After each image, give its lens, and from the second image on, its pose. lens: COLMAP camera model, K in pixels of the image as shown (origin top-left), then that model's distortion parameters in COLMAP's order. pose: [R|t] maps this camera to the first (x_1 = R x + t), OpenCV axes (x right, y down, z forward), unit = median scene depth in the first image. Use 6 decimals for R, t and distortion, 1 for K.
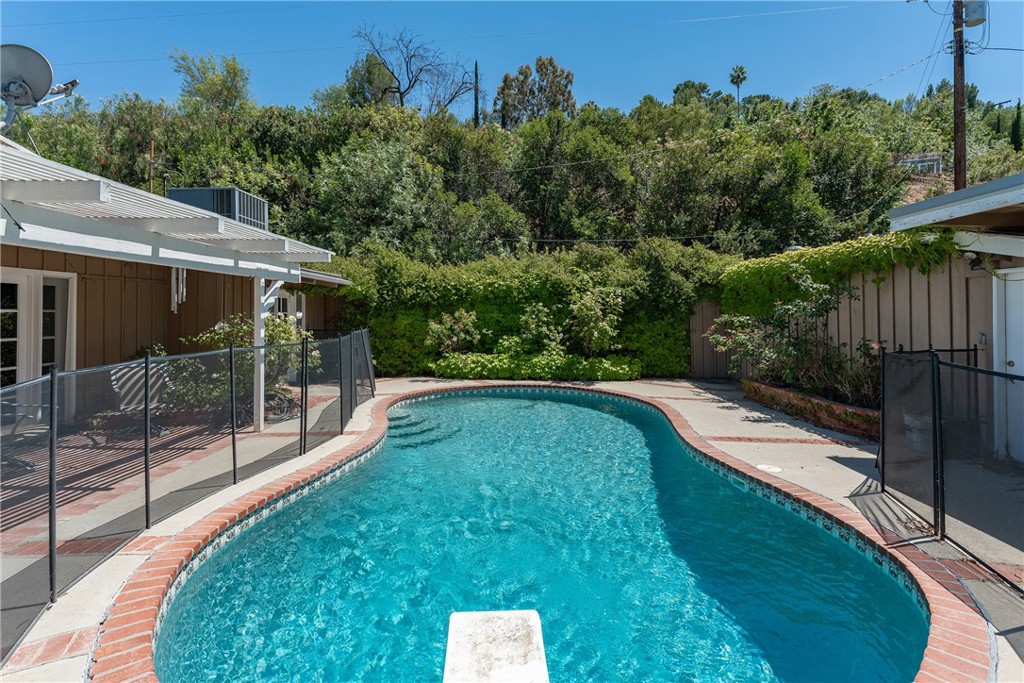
lens RADIAL K [[486.9, 0, 518.7], [0, 486.9, 295.9], [0, 0, 1]] dist [-0.000907, 0.000049]
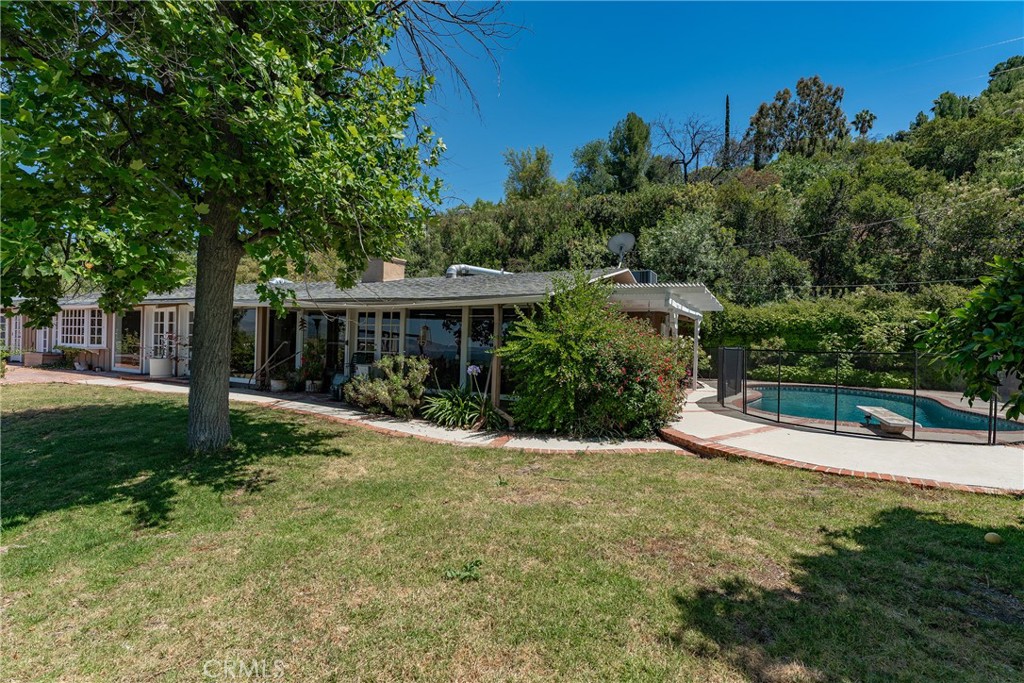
lens RADIAL K [[486.9, 0, 507.8], [0, 486.9, 345.9], [0, 0, 1]] dist [-0.000907, 0.000049]
pose [[0.893074, 0.022885, -0.449327, -0.118043], [-0.004936, 0.999144, 0.041079, -0.001377], [0.449883, -0.034468, 0.892422, -0.506078]]
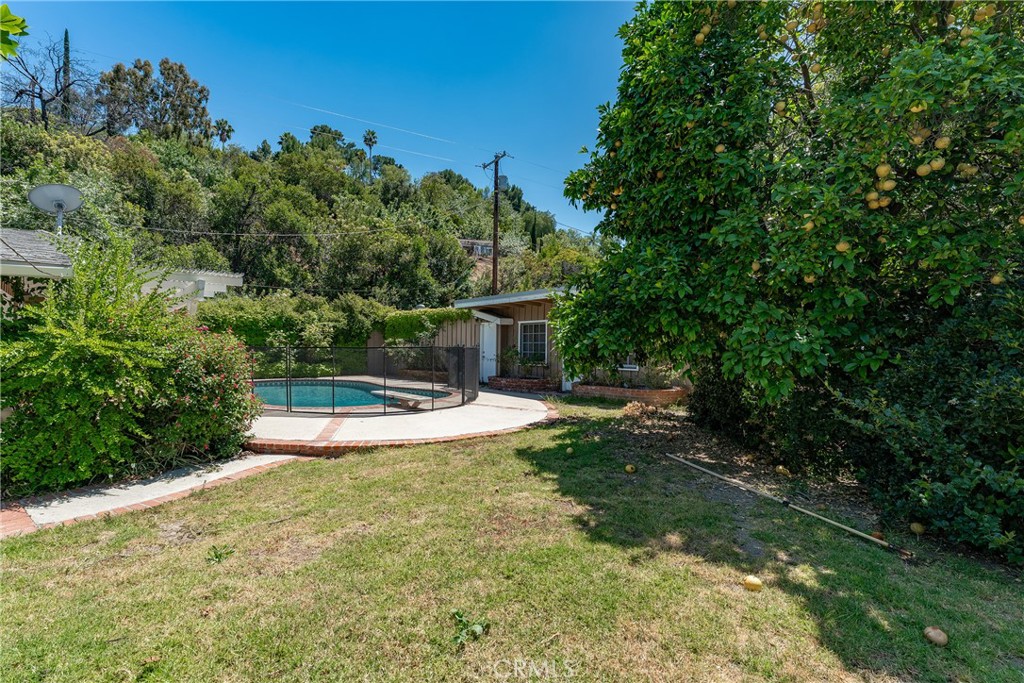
lens RADIAL K [[486.9, 0, 516.3], [0, 486.9, 344.8], [0, 0, 1]] dist [-0.000907, 0.000049]
pose [[0.740359, 0.002380, 0.672208, -0.304662], [-0.026240, 0.999334, 0.025362, 0.000879], [-0.671700, -0.036415, 0.739928, -0.468435]]
